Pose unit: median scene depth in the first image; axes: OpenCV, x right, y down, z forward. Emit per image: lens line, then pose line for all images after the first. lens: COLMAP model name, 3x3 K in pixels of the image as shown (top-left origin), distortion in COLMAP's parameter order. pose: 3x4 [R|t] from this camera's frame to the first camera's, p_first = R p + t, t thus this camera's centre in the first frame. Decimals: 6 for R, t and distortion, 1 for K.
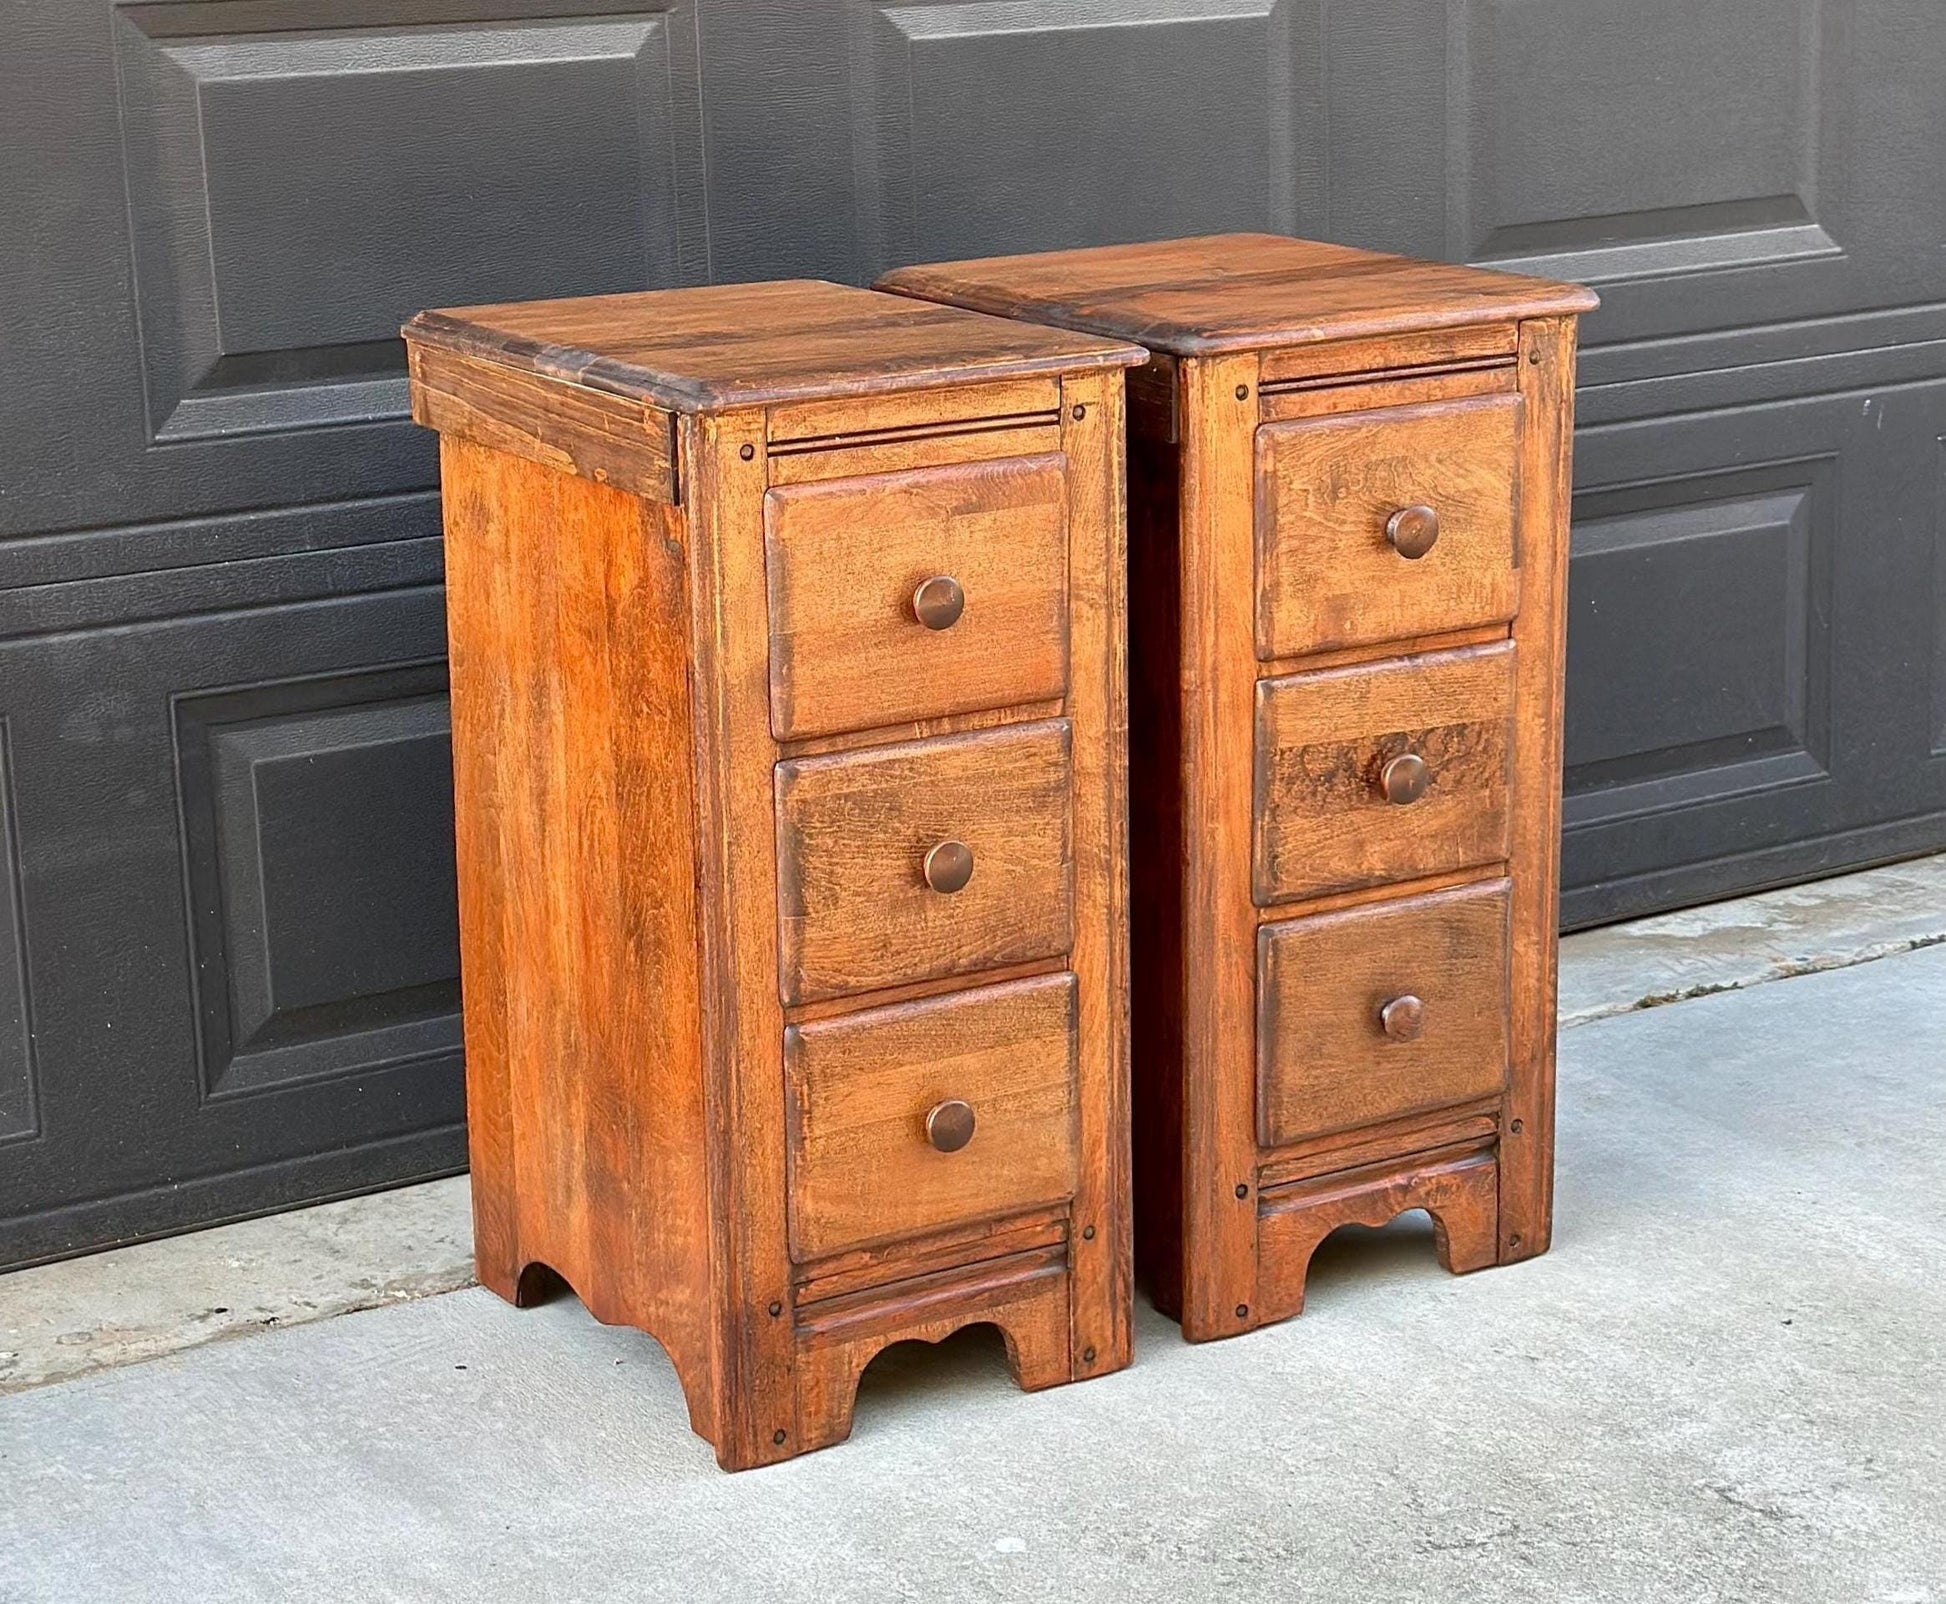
lens RADIAL K [[3909.7, 0, 955.1], [0, 3909.7, 782.9], [0, 0, 1]] dist [0.175646, 0.000000]
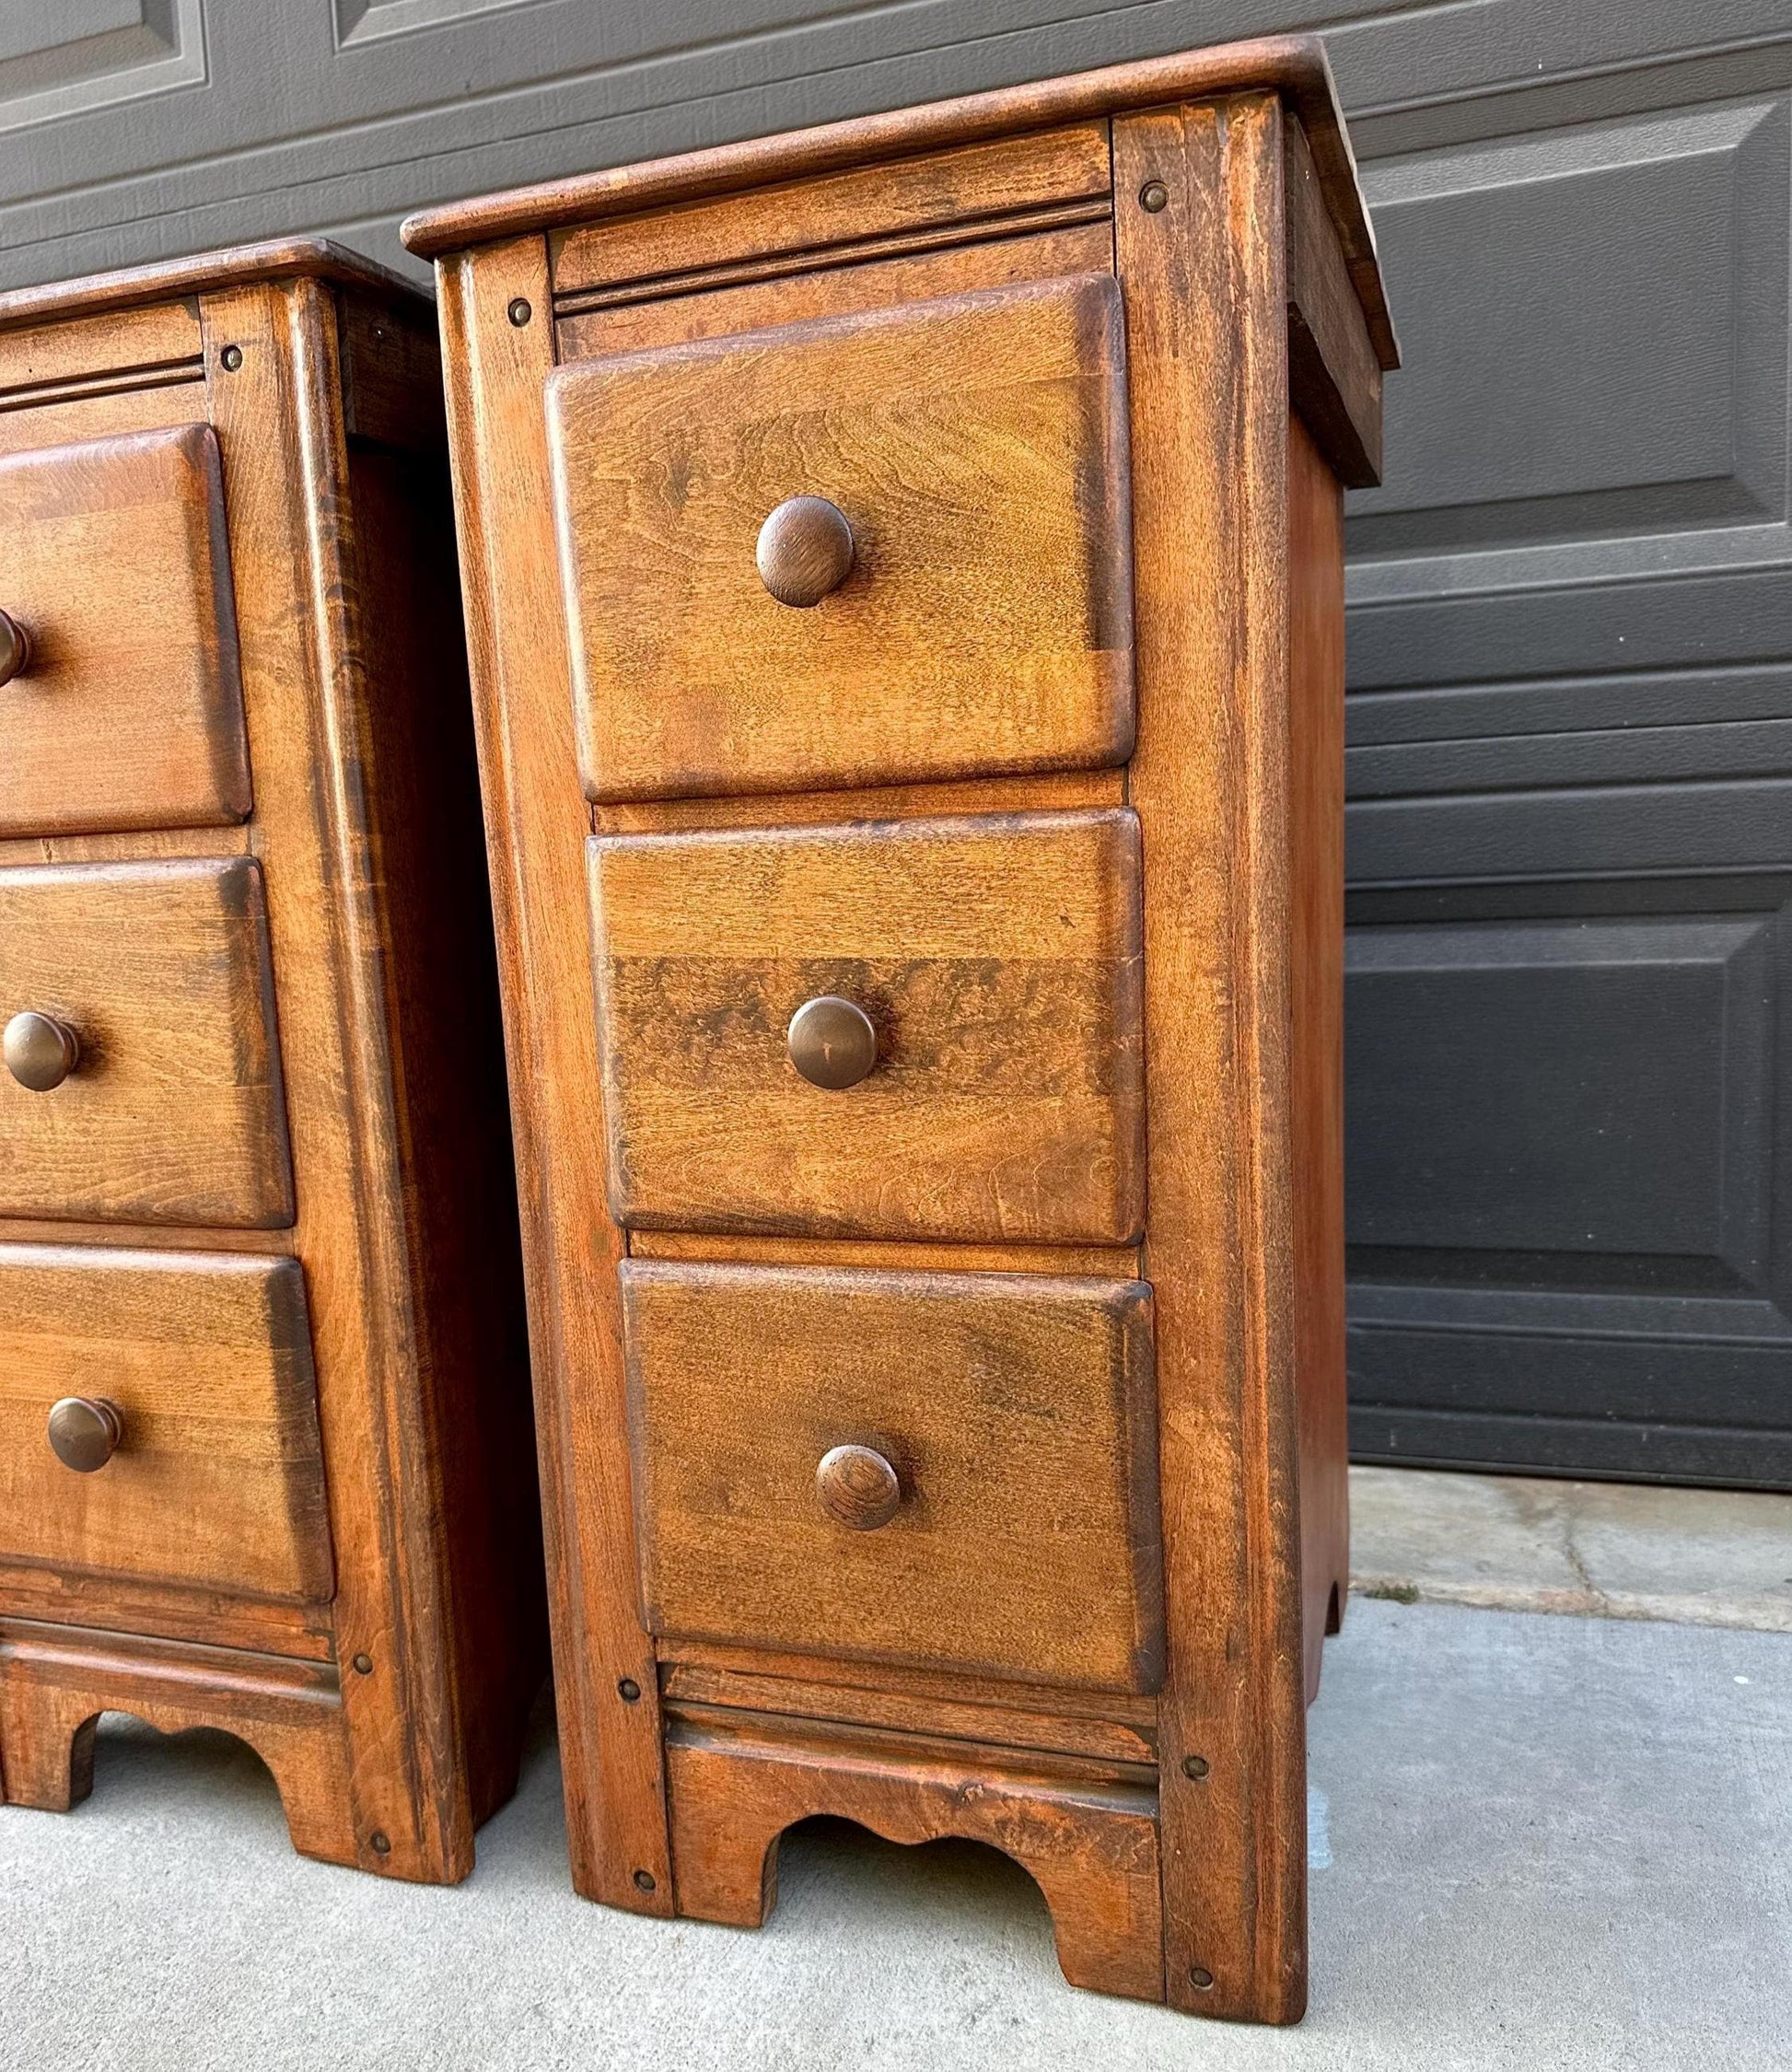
lens RADIAL K [[1701.3, 0, 891.1], [0, 1701.3, 1098.1], [0, 0, 1]] dist [0.057905, -0.103132]
pose [[0.630378, 0.103876, -0.769307, 0.306355], [-0.156975, 0.987591, 0.004724, 0.004424], [0.760252, 0.117784, 0.638862, 0.874943]]
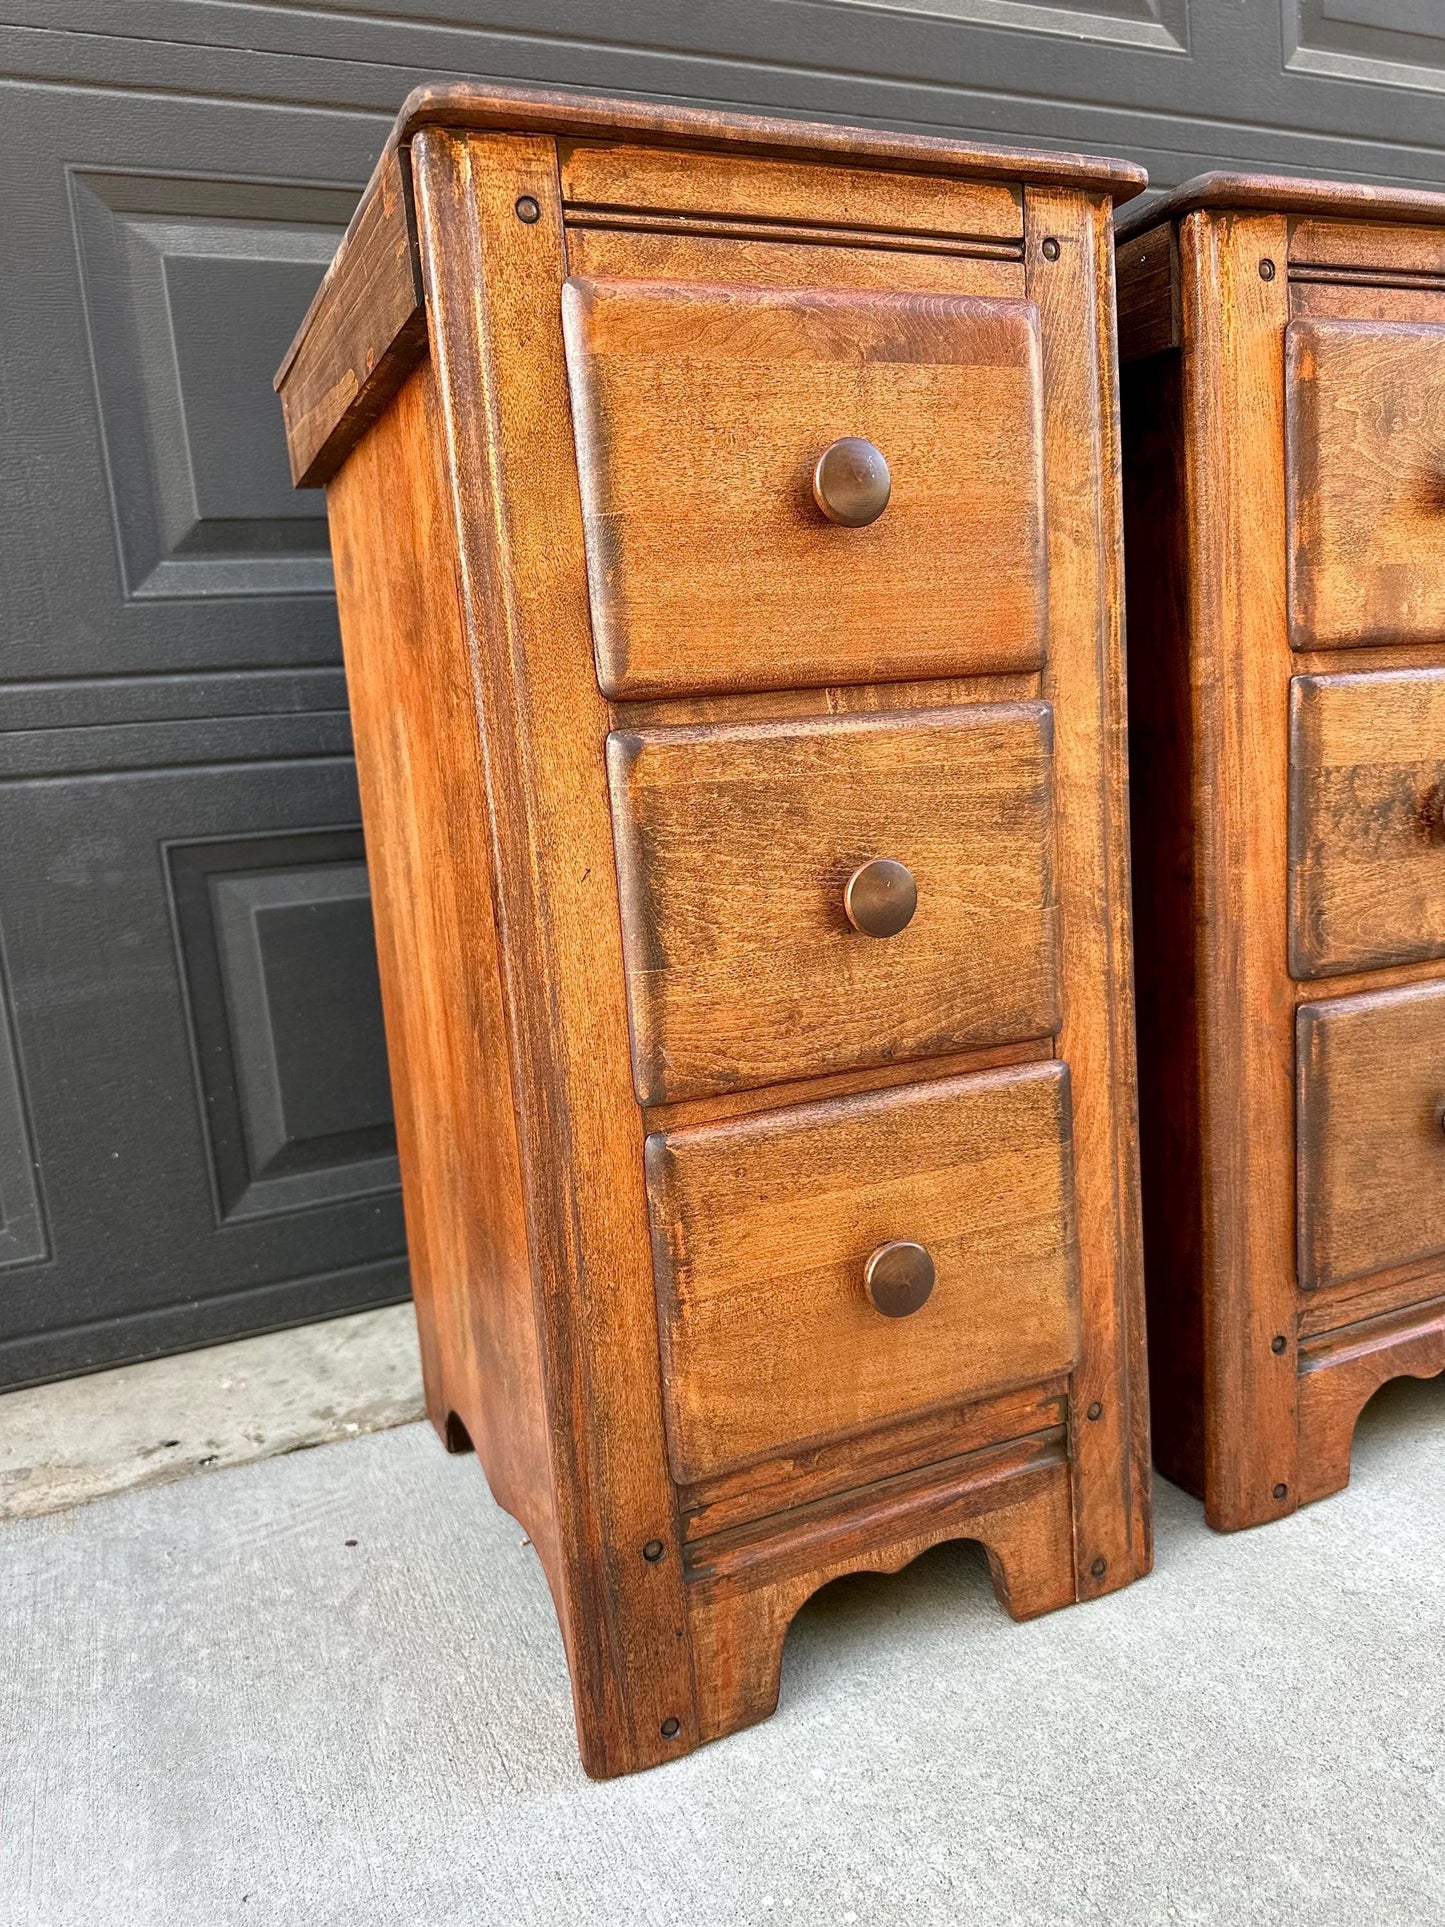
lens RADIAL K [[1378.1, 0, 723.6], [0, 1378.1, 962.0], [0, 0, 1]] dist [0.040912, -0.064113]
pose [[0.988582, -0.033847, -0.146837, 0.005604], [0.021564, 0.996195, -0.084446, 0.049478], [0.149136, 0.080315, 0.985550, 0.721120]]
